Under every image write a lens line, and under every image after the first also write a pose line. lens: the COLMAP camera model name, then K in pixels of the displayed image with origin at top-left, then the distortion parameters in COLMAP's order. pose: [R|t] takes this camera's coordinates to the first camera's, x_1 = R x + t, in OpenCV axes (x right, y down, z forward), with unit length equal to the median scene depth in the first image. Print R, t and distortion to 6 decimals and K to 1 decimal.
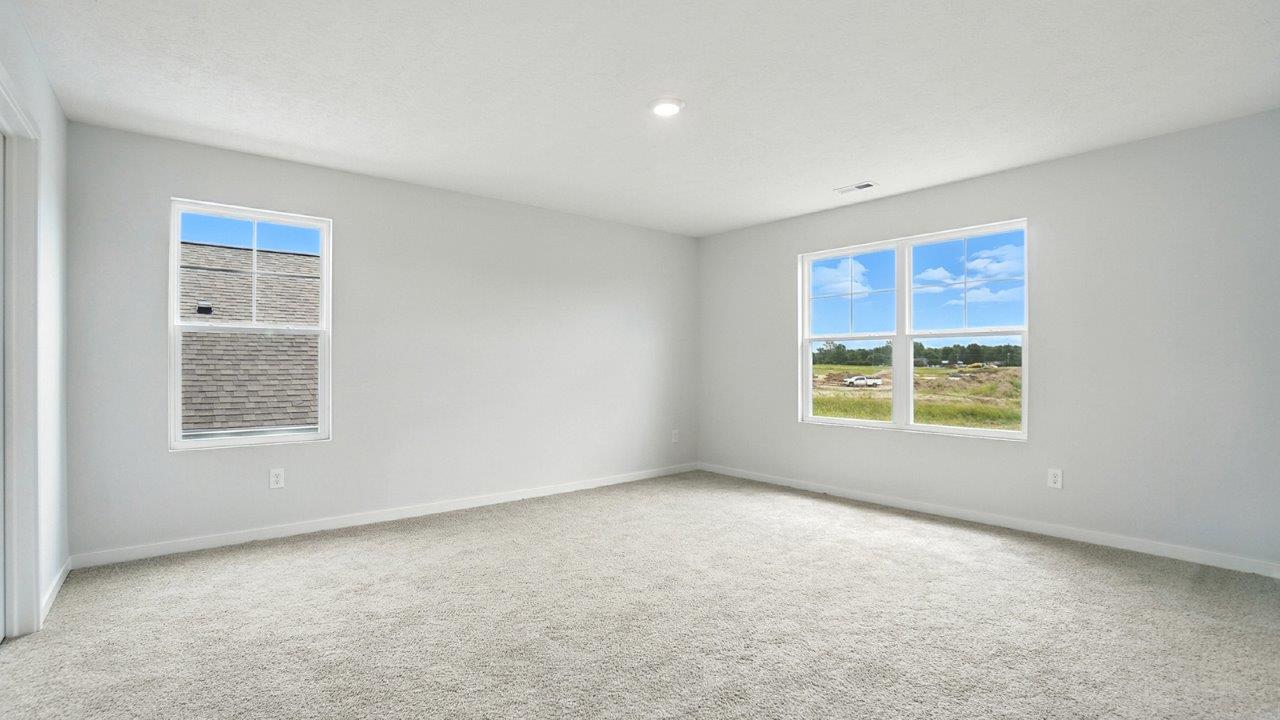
lens RADIAL K [[604.0, 0, 640.0], [0, 604.0, 360.0], [0, 0, 1]] dist [-0.001742, -0.000042]
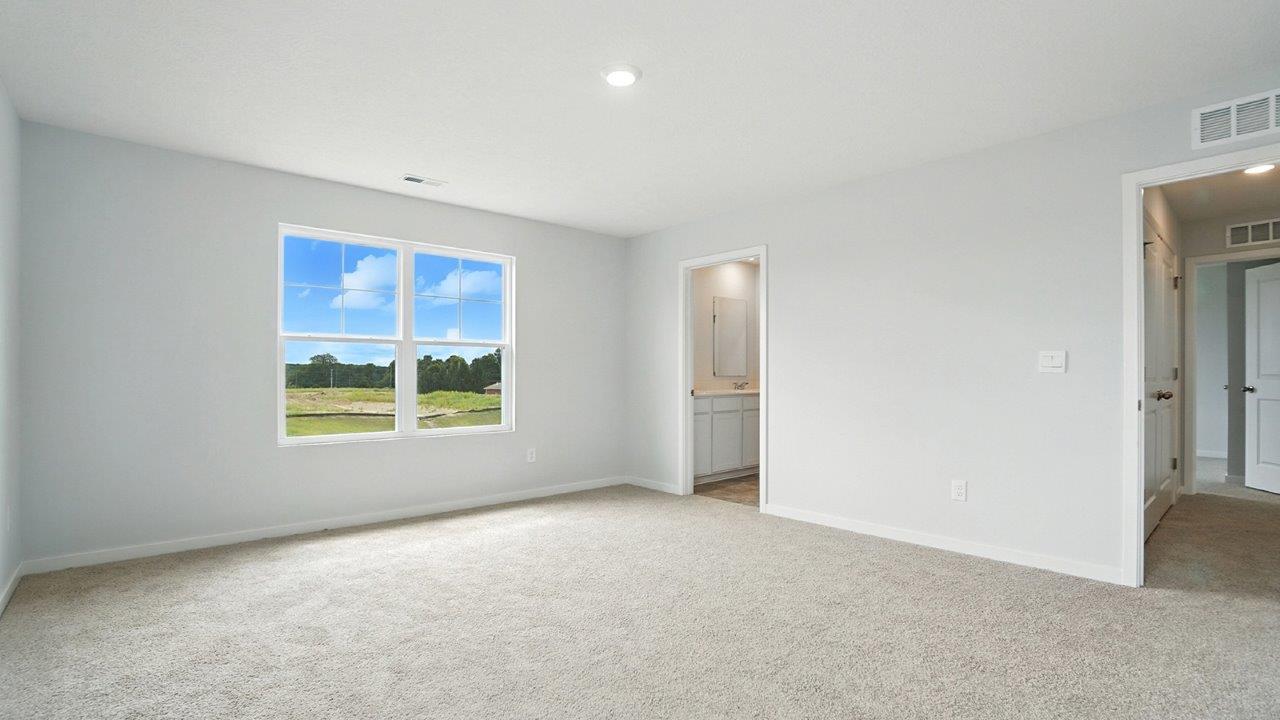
lens RADIAL K [[604.0, 0, 640.0], [0, 604.0, 360.0], [0, 0, 1]] dist [-0.001742, -0.000042]
pose [[-0.020739, 0.019621, 0.999592, -0.587899], [-0.011438, 0.999737, -0.019861, 0.005720], [-0.999719, -0.011846, -0.020510, 0.682863]]
